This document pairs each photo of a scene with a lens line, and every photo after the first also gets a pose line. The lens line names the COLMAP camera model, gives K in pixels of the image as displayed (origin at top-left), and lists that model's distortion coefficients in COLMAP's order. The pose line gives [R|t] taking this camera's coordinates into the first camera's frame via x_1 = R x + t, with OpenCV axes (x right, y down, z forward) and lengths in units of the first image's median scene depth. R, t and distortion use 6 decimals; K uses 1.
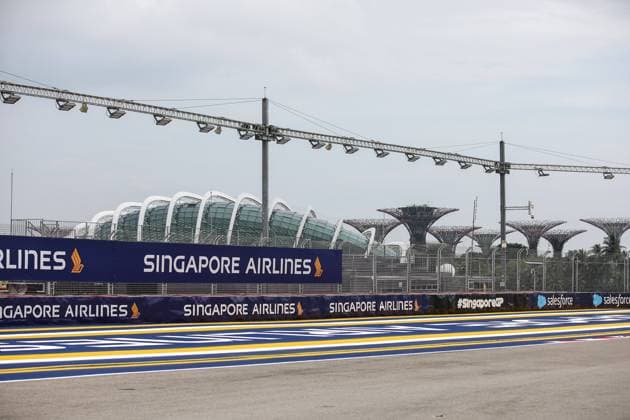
lens RADIAL K [[1600.9, 0, 315.0], [0, 1600.9, 210.0], [0, 0, 1]] dist [-0.123950, -0.582179]
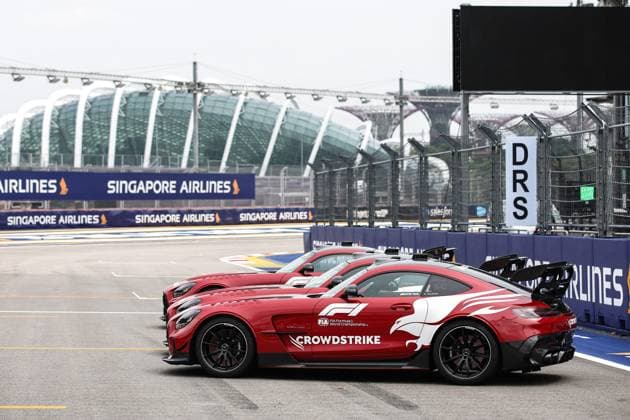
lens RADIAL K [[2083.7, 0, 315.0], [0, 2083.7, 210.0], [0, 0, 1]] dist [-0.051442, -0.752691]
pose [[0.999982, -0.003659, 0.004767, 0.066920], [0.003387, 0.998439, 0.055748, -0.047123], [-0.004963, -0.055731, 0.998433, -0.829215]]
